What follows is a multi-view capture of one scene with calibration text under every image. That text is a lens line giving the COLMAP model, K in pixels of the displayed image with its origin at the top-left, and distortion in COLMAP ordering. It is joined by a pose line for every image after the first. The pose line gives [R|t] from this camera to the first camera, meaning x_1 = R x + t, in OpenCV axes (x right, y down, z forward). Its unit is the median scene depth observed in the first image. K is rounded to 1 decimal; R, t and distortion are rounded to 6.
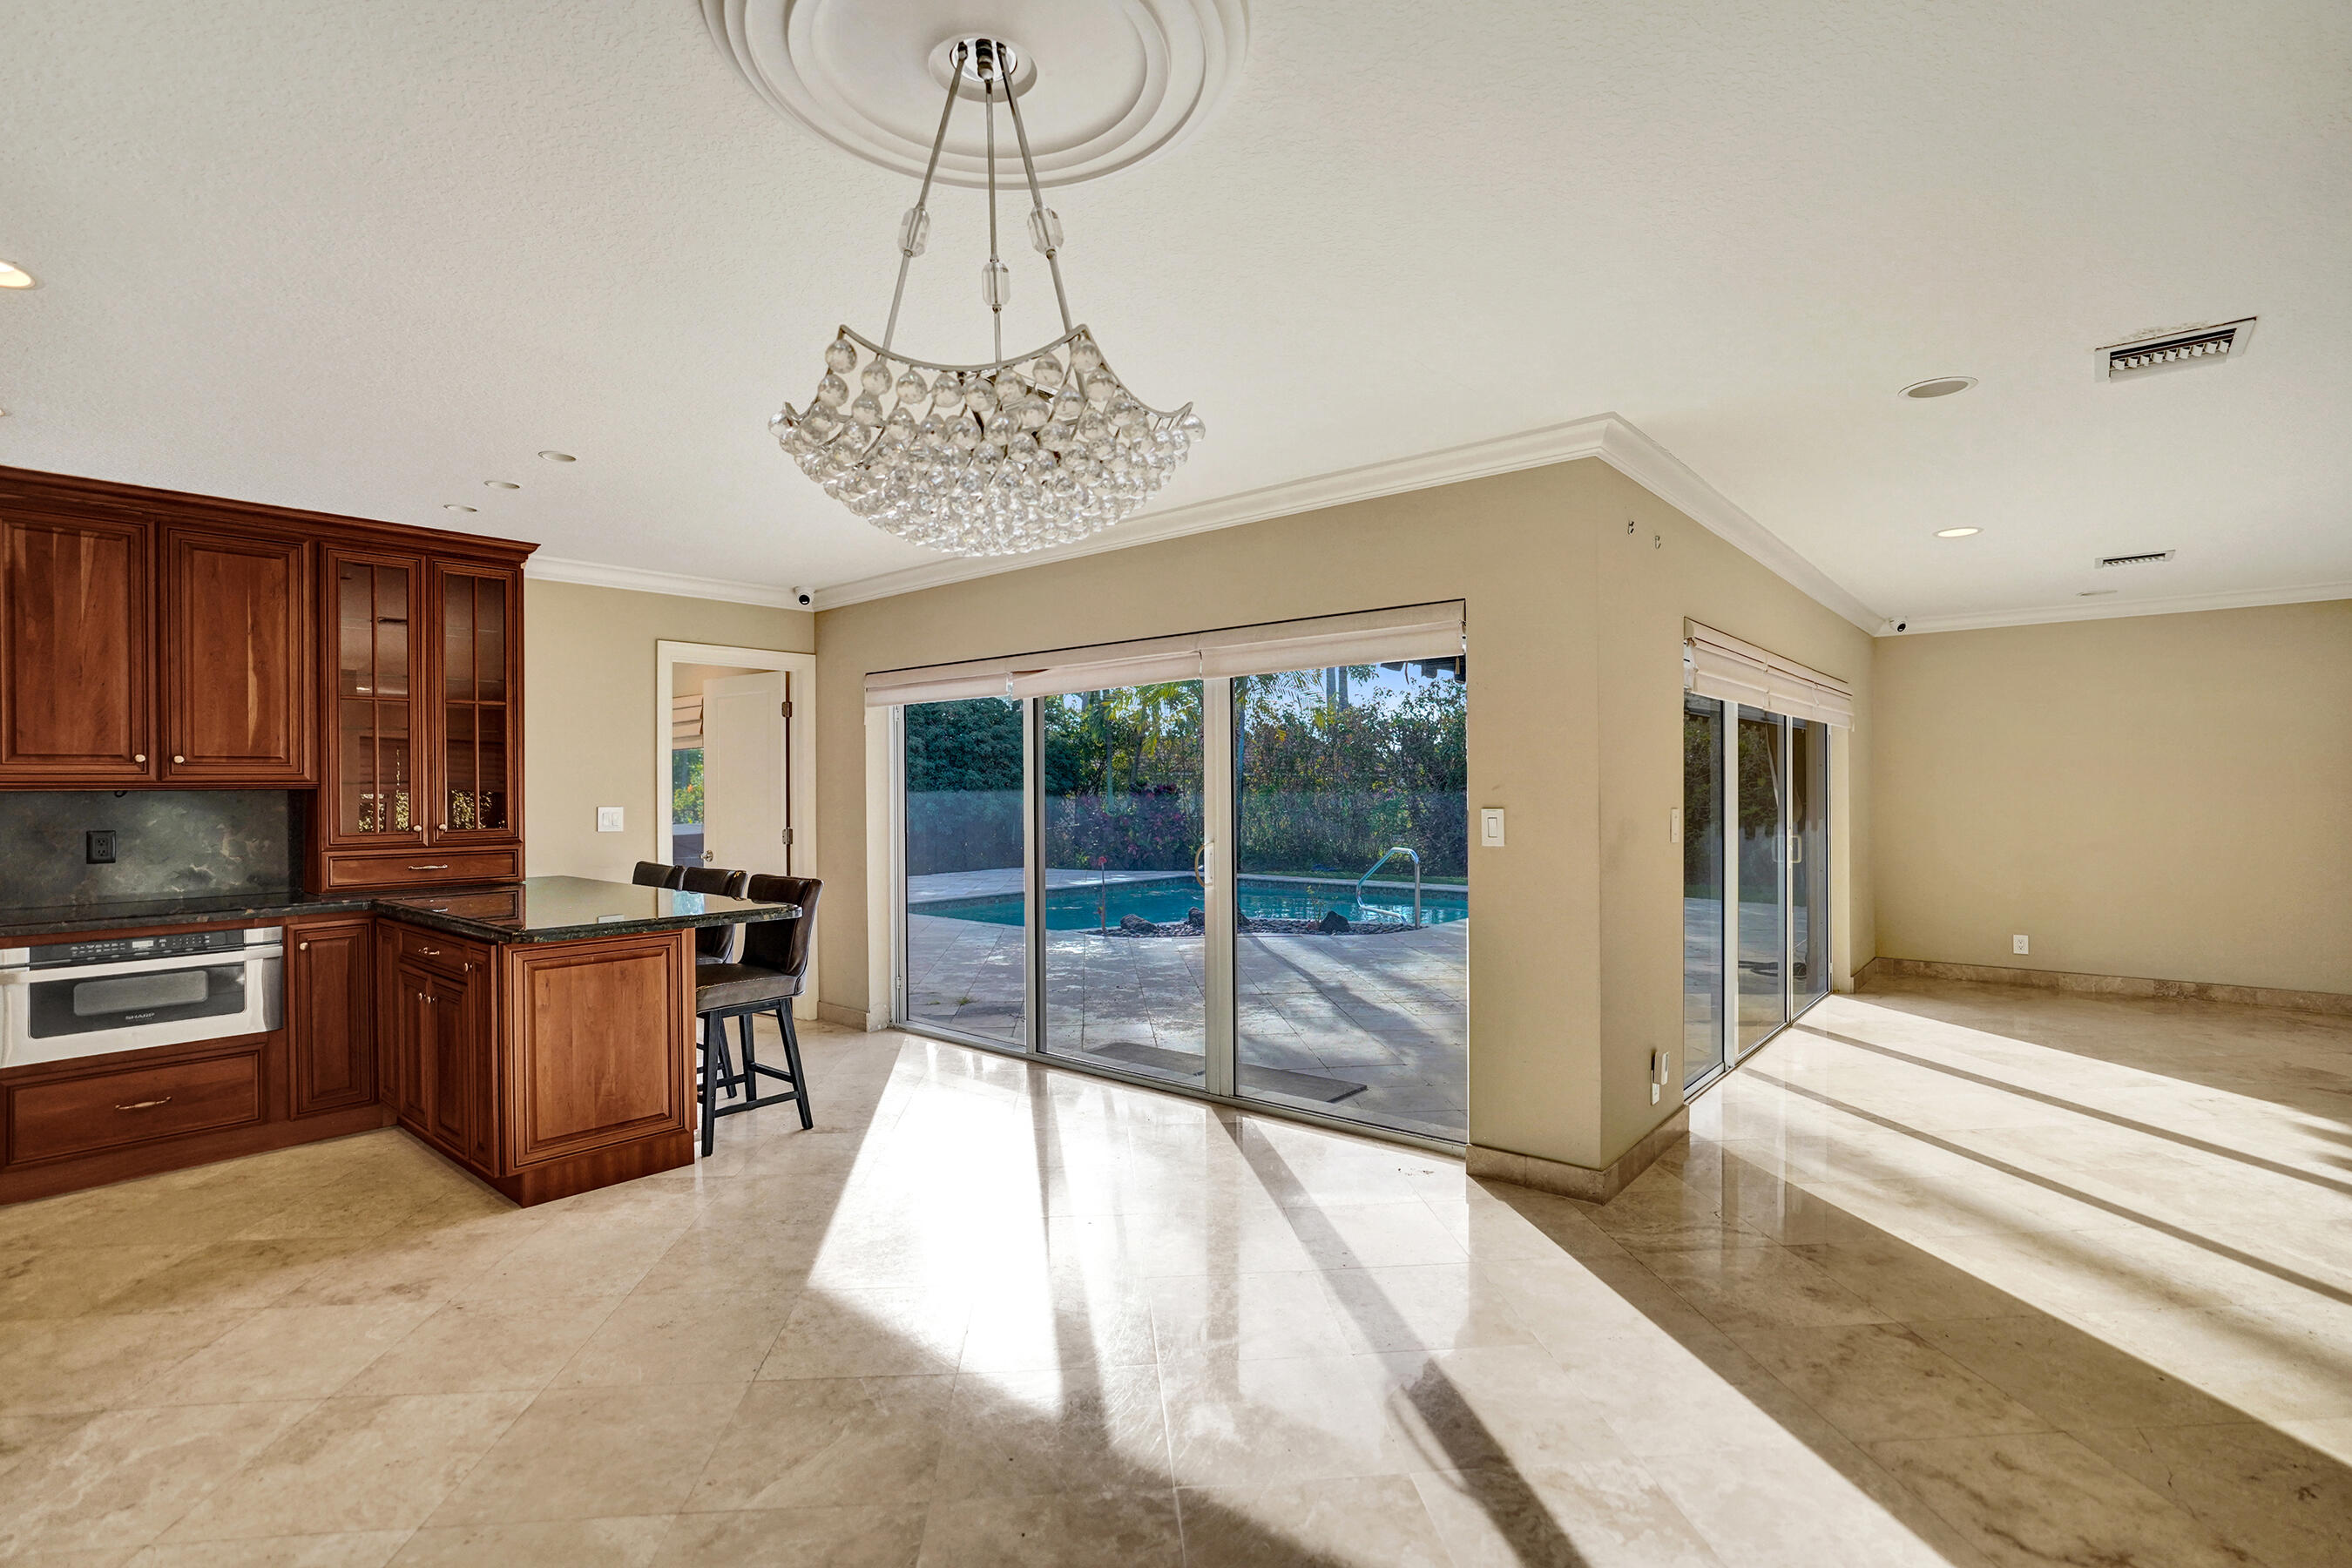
lens RADIAL K [[1112.3, 0, 1171.7], [0, 1112.3, 794.4], [0, 0, 1]] dist [-0.031560, 0.008935]
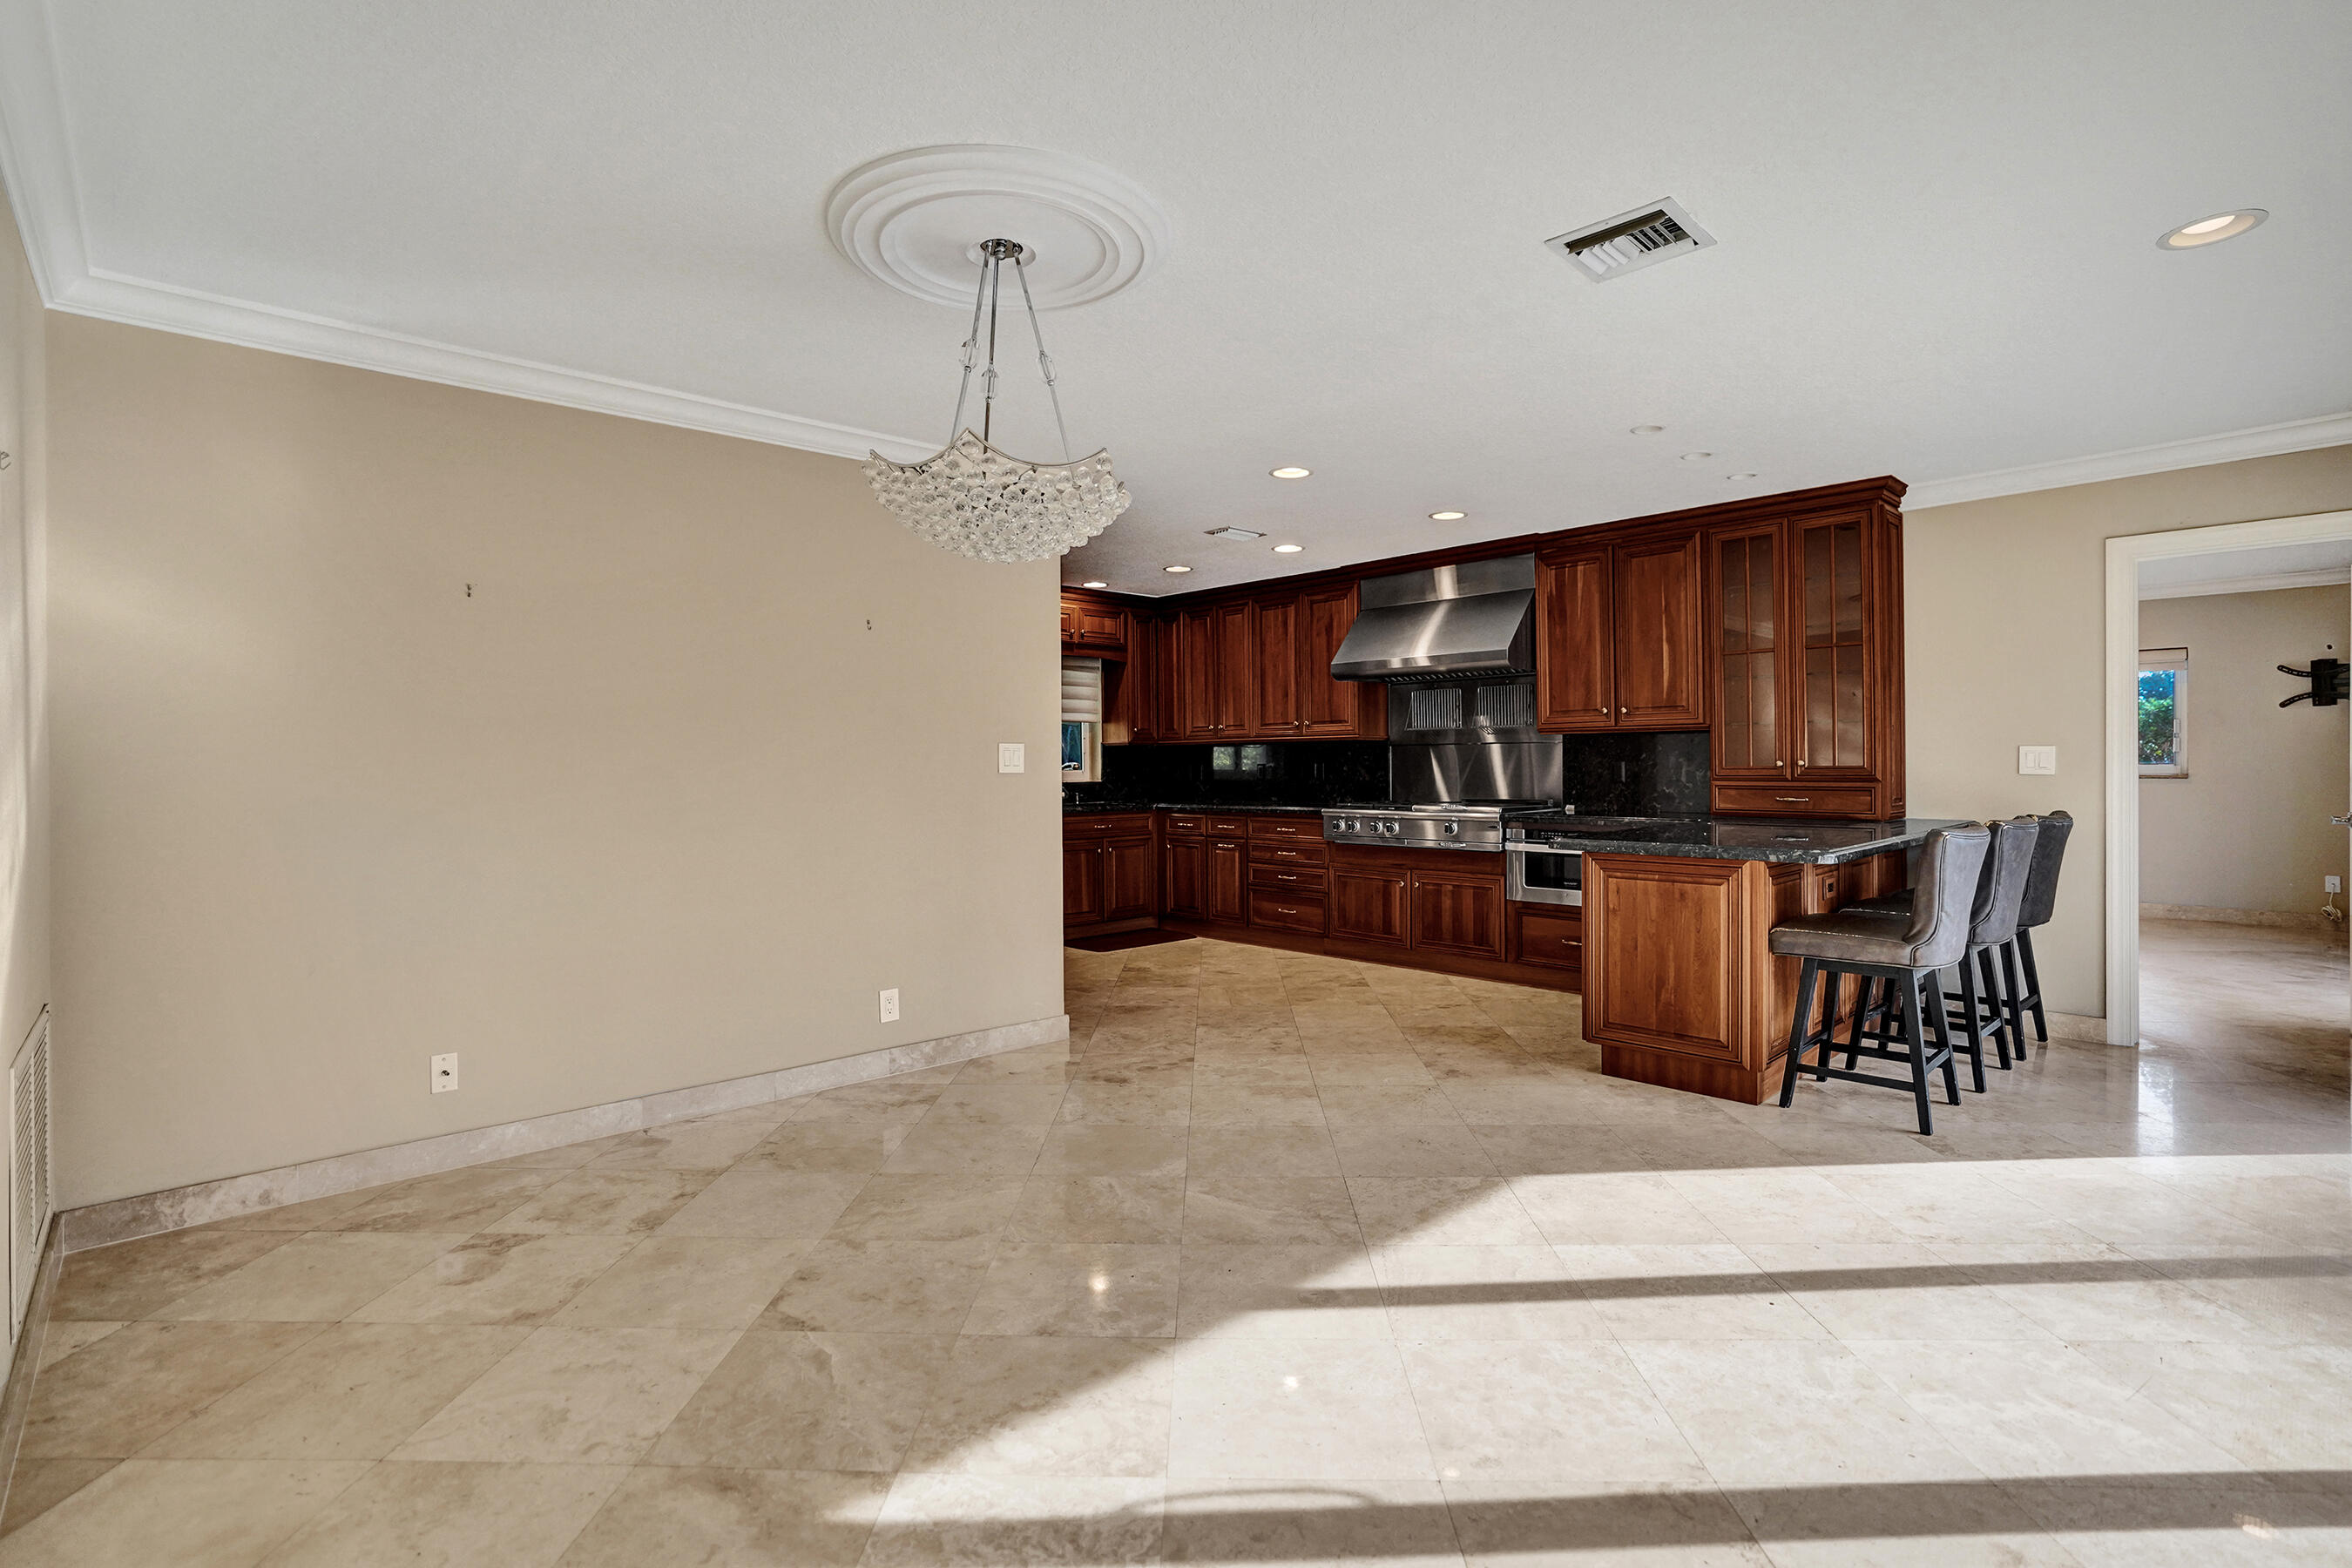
lens RADIAL K [[1112.3, 0, 1179.4], [0, 1112.3, 762.6], [0, 0, 1]] dist [-0.031560, 0.008935]
pose [[-0.116596, 0.010548, -0.993123, 0.640721], [0.002763, 0.999943, 0.010296, 0.021584], [0.993176, -0.001543, -0.116619, 0.658970]]
